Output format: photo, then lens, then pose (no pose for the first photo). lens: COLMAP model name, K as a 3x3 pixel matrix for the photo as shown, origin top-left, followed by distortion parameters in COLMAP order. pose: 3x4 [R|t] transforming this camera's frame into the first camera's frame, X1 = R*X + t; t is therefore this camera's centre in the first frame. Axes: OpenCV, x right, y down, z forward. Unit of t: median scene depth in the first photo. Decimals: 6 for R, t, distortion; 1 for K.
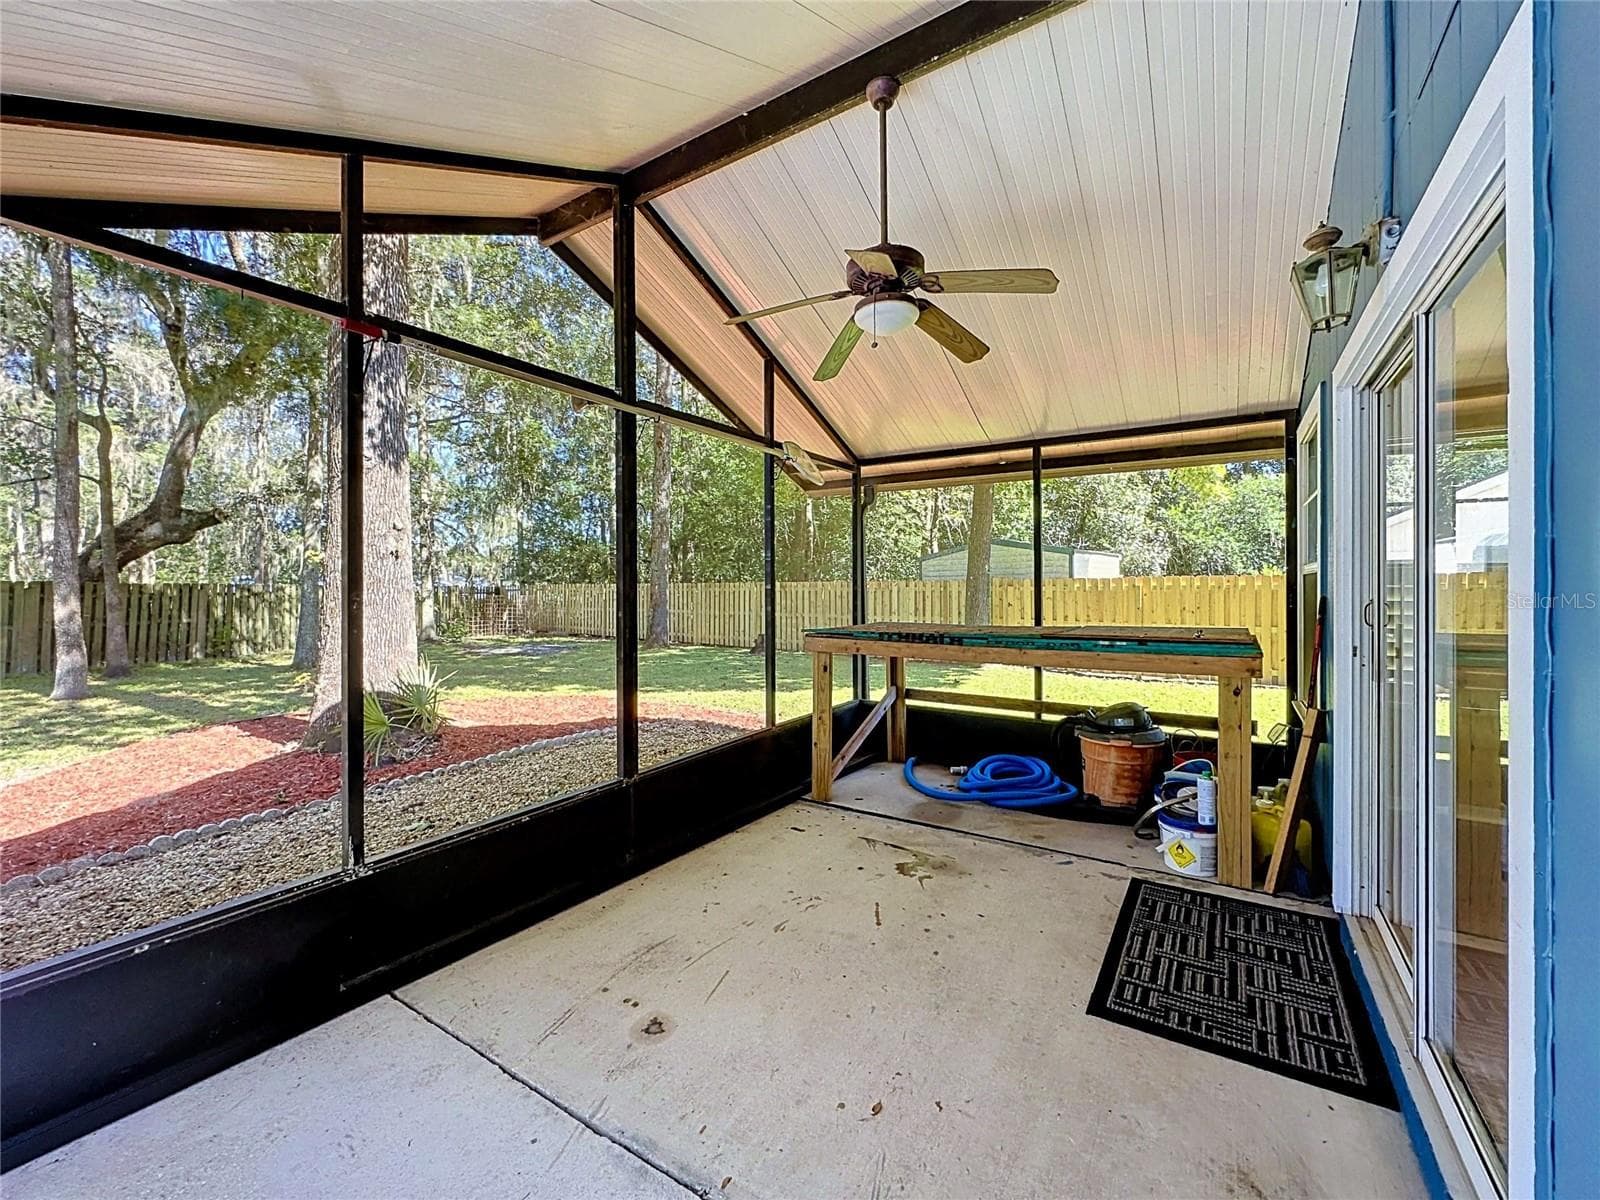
lens RADIAL K [[651.8, 0, 799.8], [0, 651.8, 592.2], [0, 0, 1]] dist [-0.000040, 0.000575]
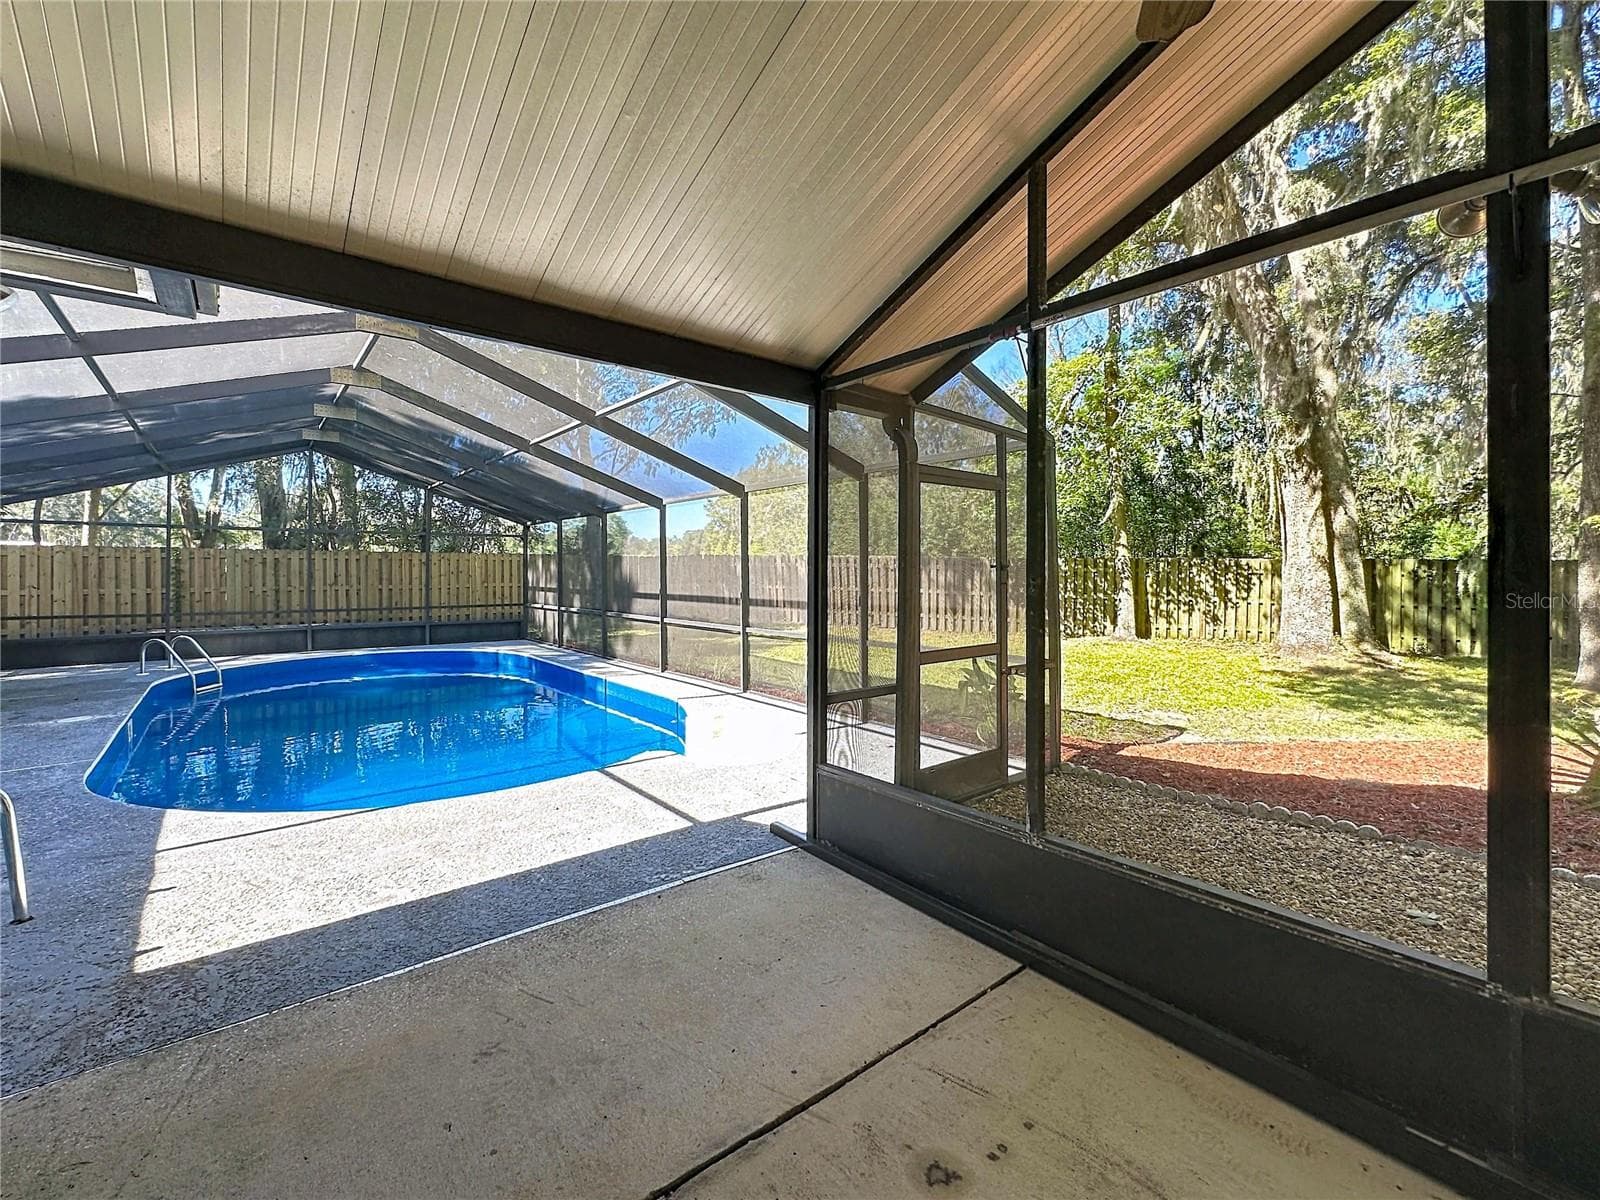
lens RADIAL K [[671.7, 0, 805.4], [0, 671.7, 601.3], [0, 0, 1]] dist [0.018688, 0.000083]
pose [[-0.289958, 0.043995, -0.956028, 0.356211], [0.001819, 0.998966, 0.045419, -0.014570], [0.957038, 0.011430, -0.289738, 0.712726]]
